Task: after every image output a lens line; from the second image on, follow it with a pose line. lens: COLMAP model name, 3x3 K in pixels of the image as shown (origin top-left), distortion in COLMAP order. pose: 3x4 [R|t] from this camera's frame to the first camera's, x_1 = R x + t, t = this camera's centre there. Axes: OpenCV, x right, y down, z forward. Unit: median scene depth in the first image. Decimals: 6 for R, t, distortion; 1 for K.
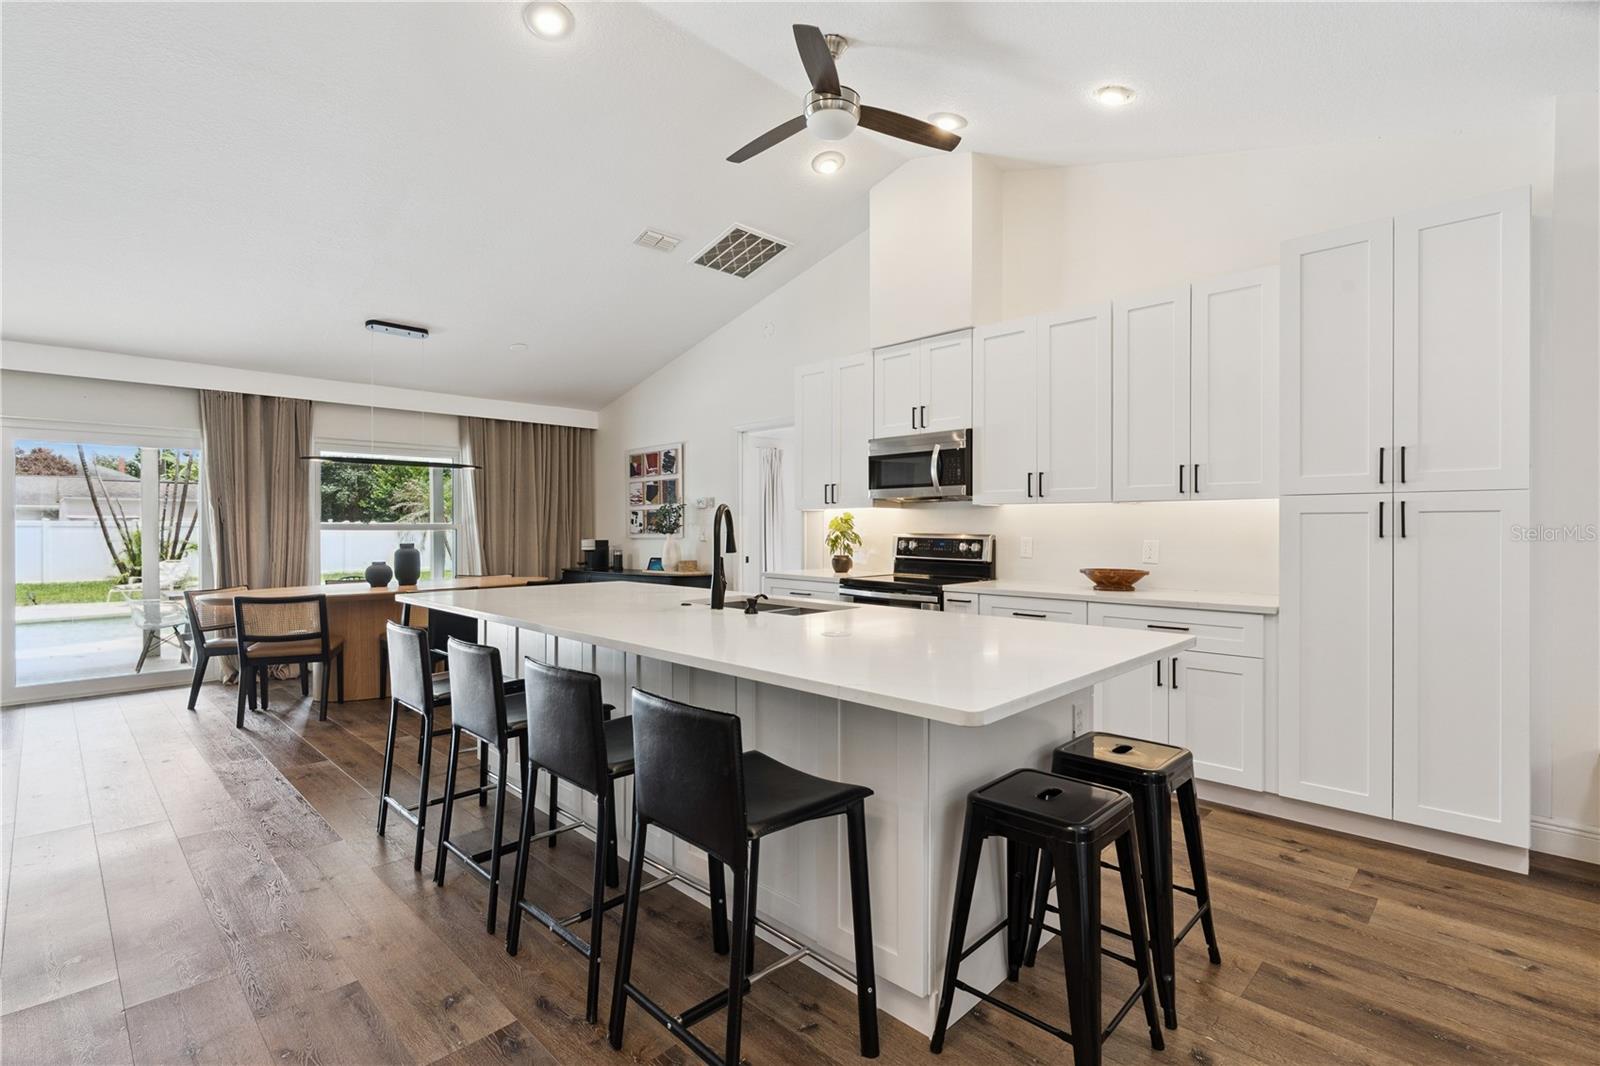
lens RADIAL K [[743.6, 0, 800.0], [0, 743.6, 533.0], [0, 0, 1]] dist [-0.000883, 0.000047]
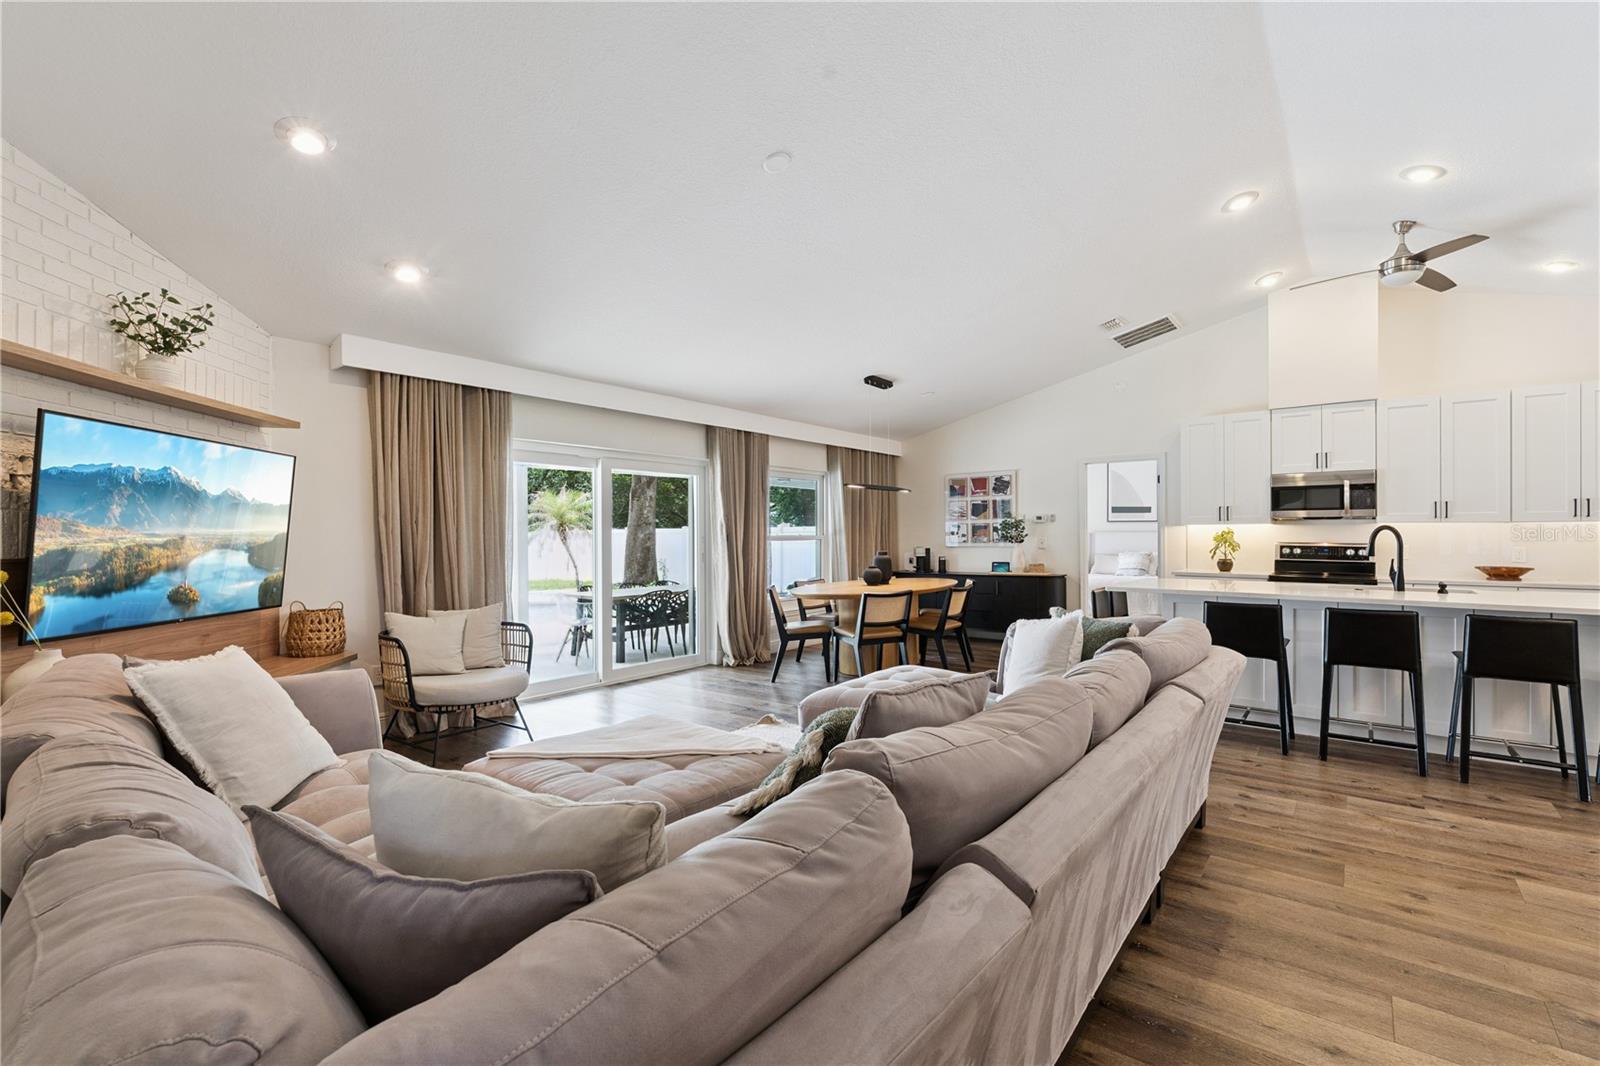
lens RADIAL K [[717.5, 0, 804.3], [0, 717.5, 533.3], [0, 0, 1]] dist [0.000238, -0.000194]
pose [[0.993107, -0.000785, 0.117206, -0.893335], [0.001991, 0.999946, -0.010177, -0.004915], [-0.117192, 0.010340, 0.993055, -0.214867]]
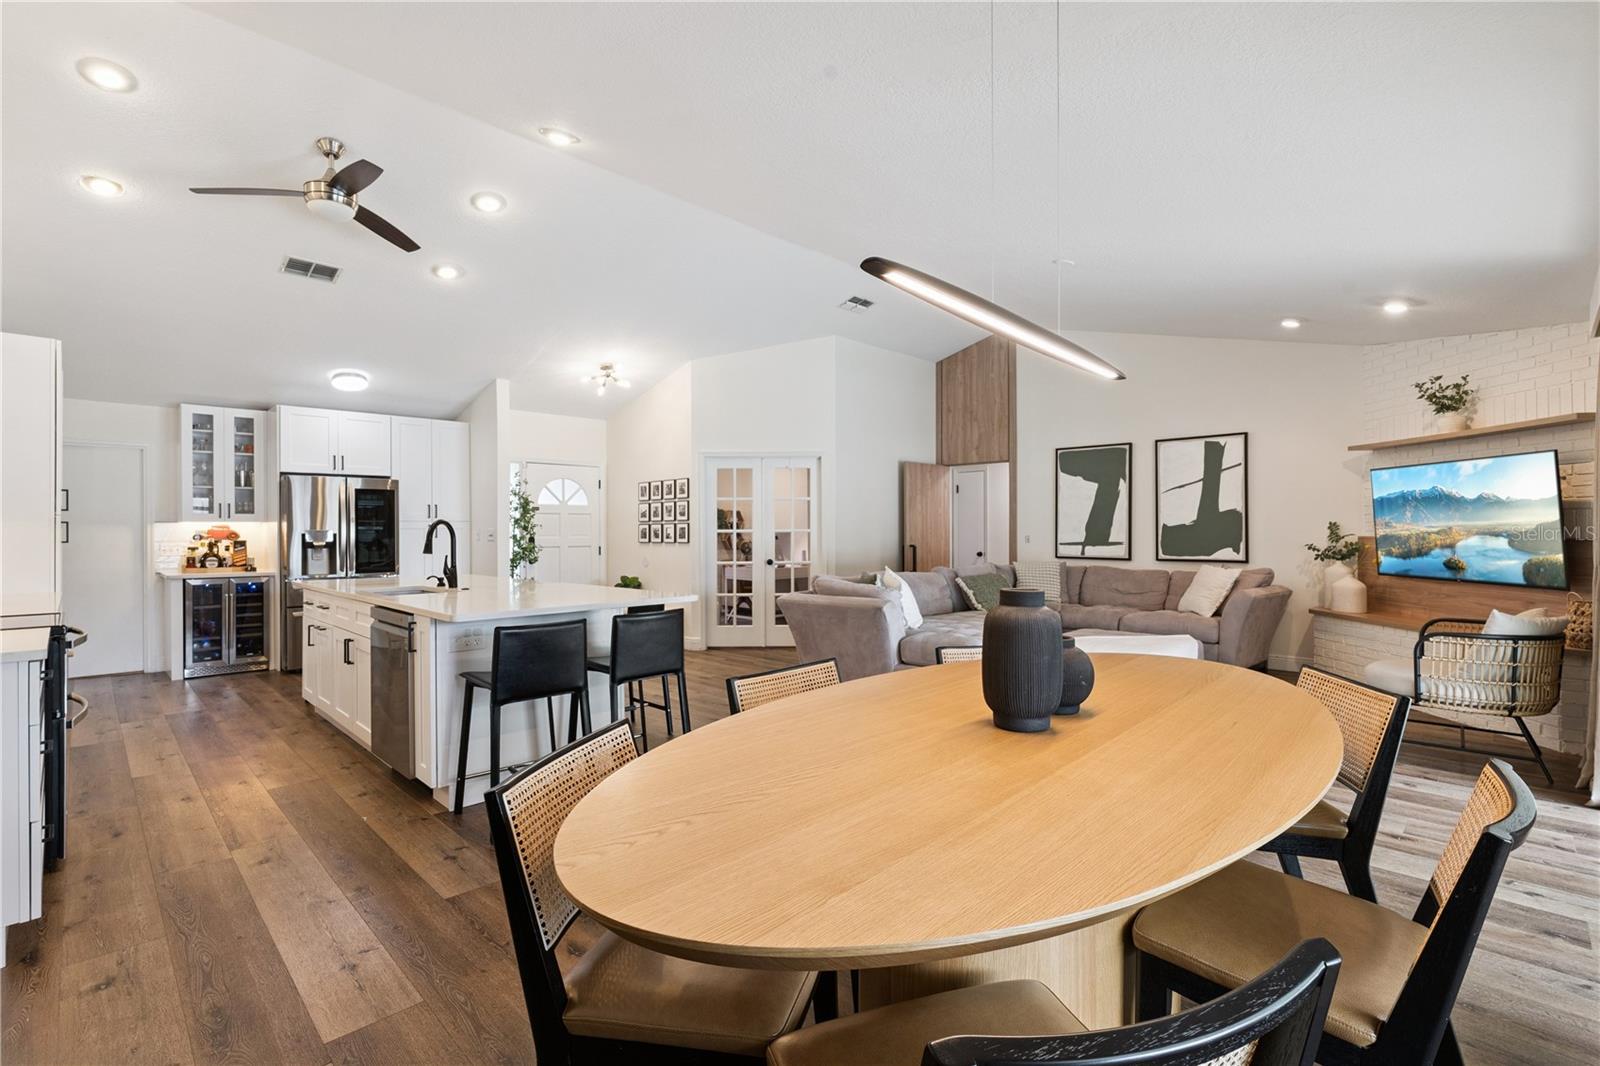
lens RADIAL K [[723.5, 0, 805.9], [0, 723.5, 530.6], [0, 0, 1]] dist [-0.002950, -0.000755]
pose [[-0.999983, 0.003097, 0.005008, -0.493572], [0.003130, 0.999974, 0.006456, -0.014639], [-0.004988, 0.006472, -0.999967, 1.445827]]
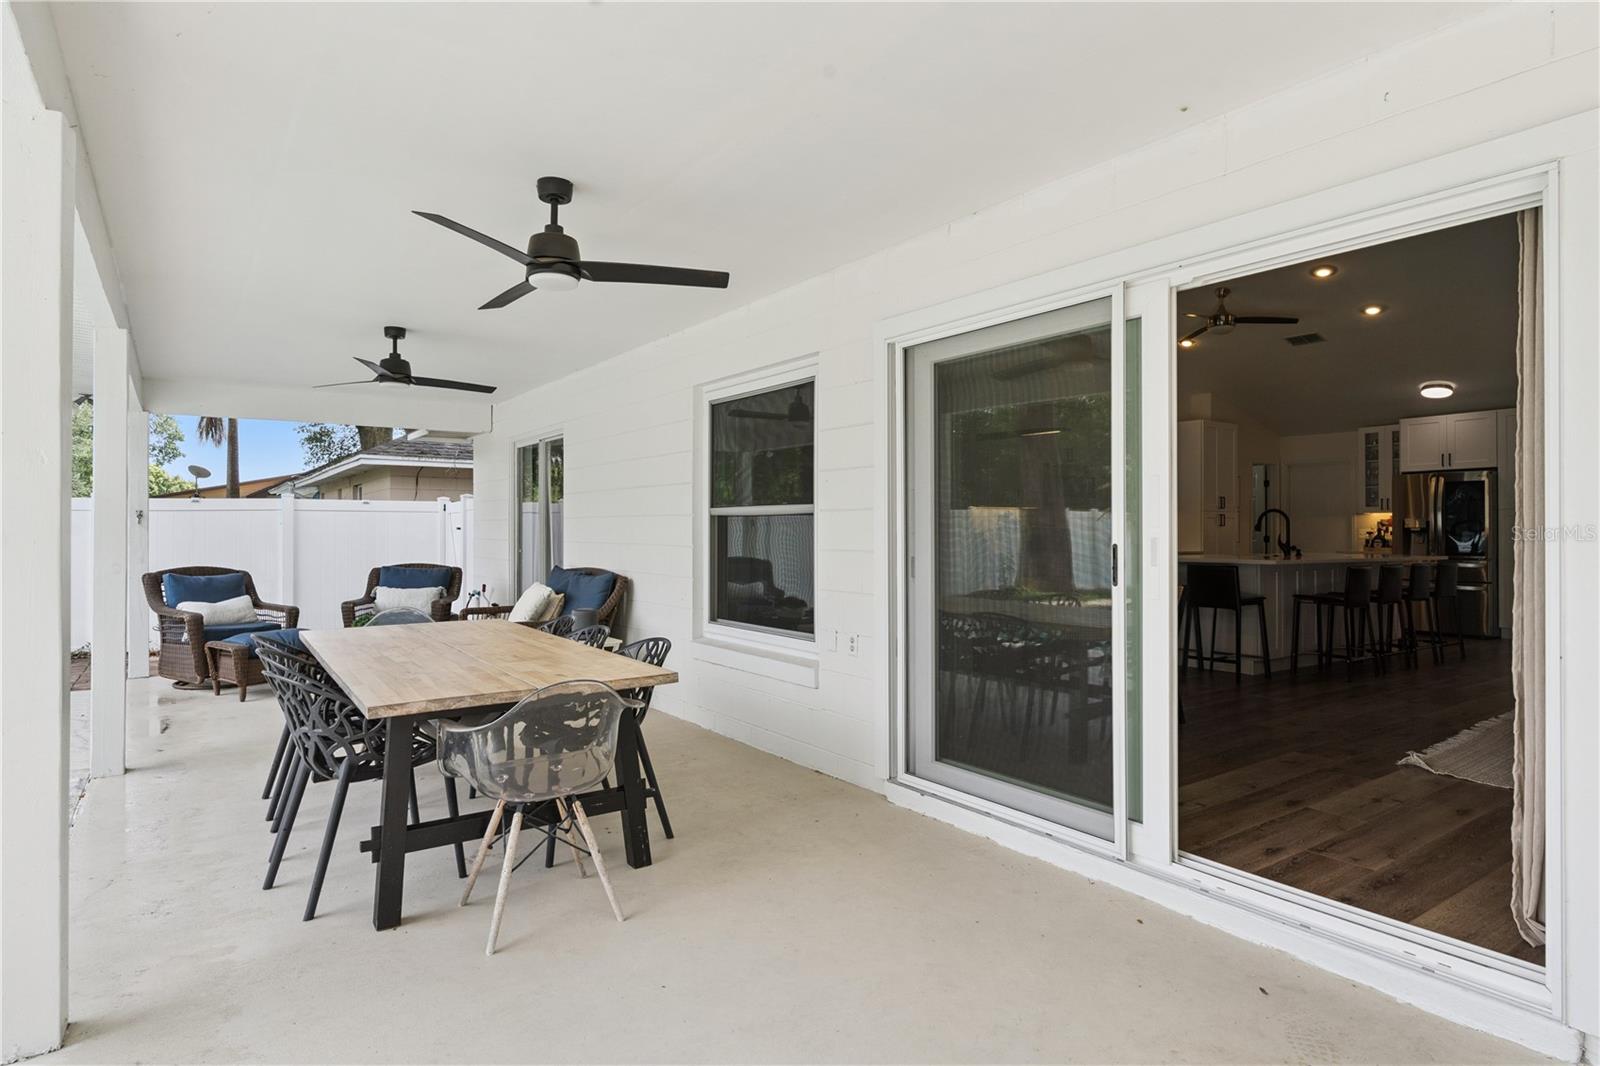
lens RADIAL K [[883.2, 0, 800.0], [0, 883.2, 533.0], [0, 0, 1]] dist [-0.004129, -0.000757]
pose [[0.181270, -0.001144, 0.983433, -1.732732], [0.006241, 0.999981, 0.000013, 0.013588], [-0.983414, 0.006136, 0.181273, 1.133126]]
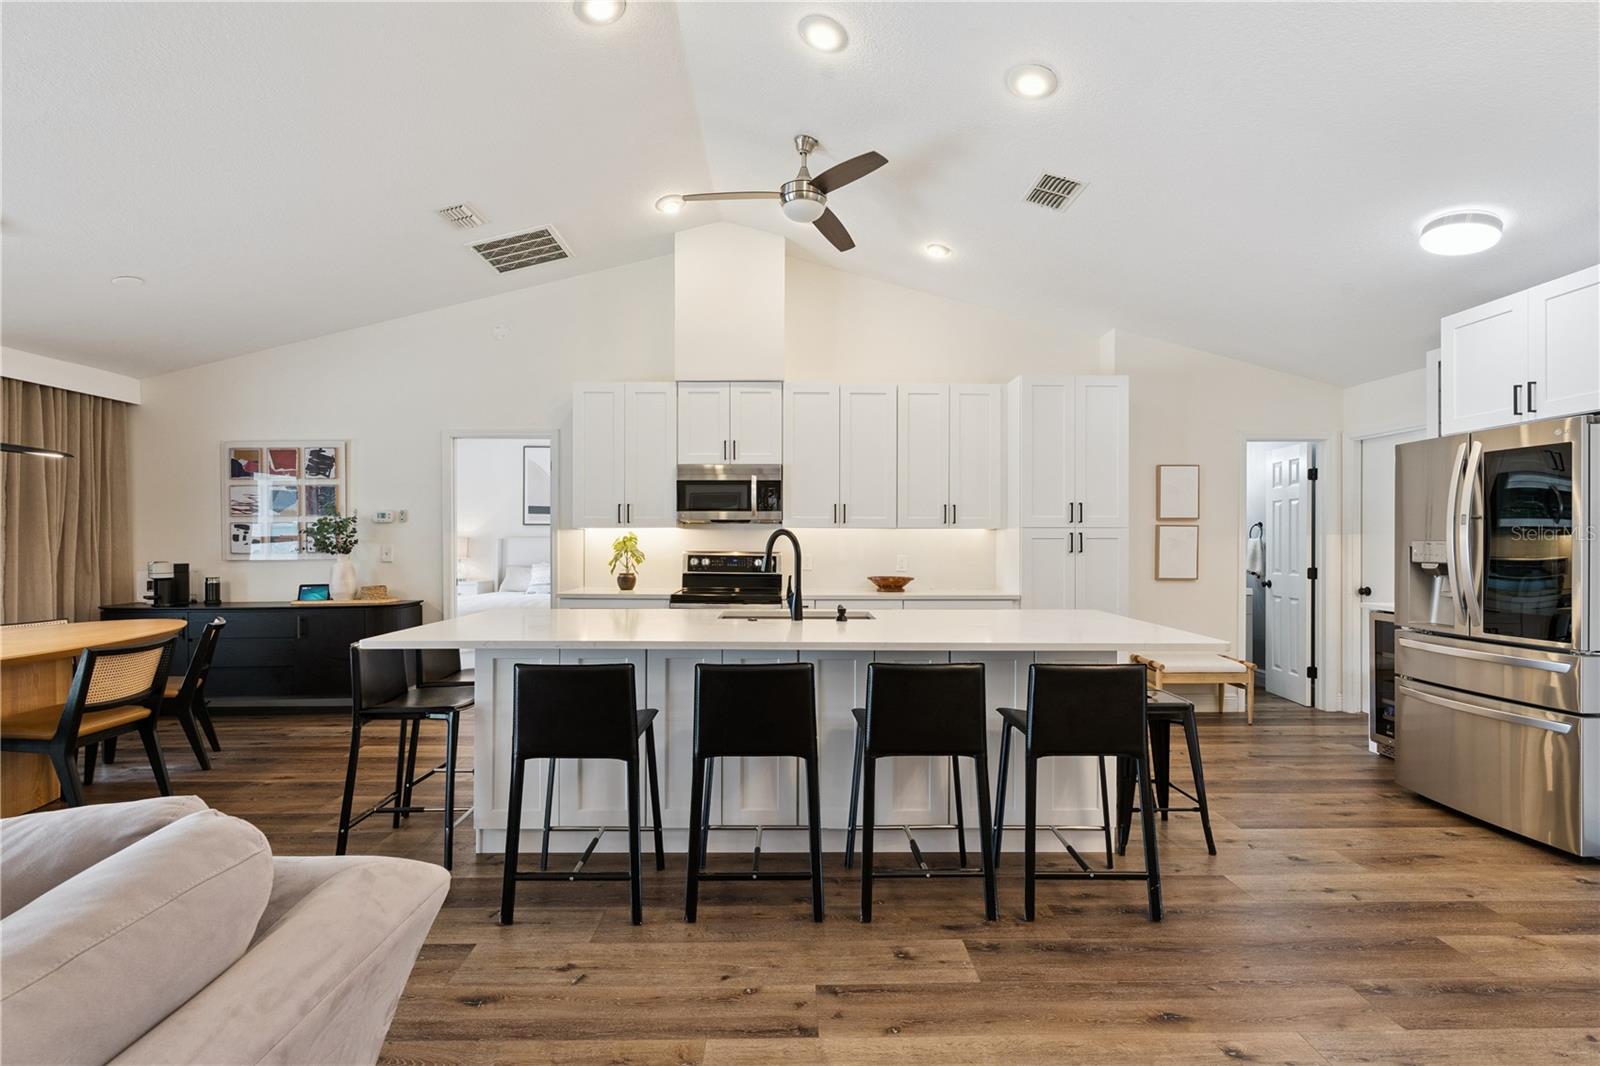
lens RADIAL K [[754.7, 0, 801.5], [0, 754.7, 539.4], [0, 0, 1]] dist [-0.000280, -0.000281]
pose [[0.701181, 0.002564, 0.712979, -0.539322], [0.004635, 0.999956, -0.008155, -0.007605], [-0.712969, 0.009023, 0.701138, 0.102079]]
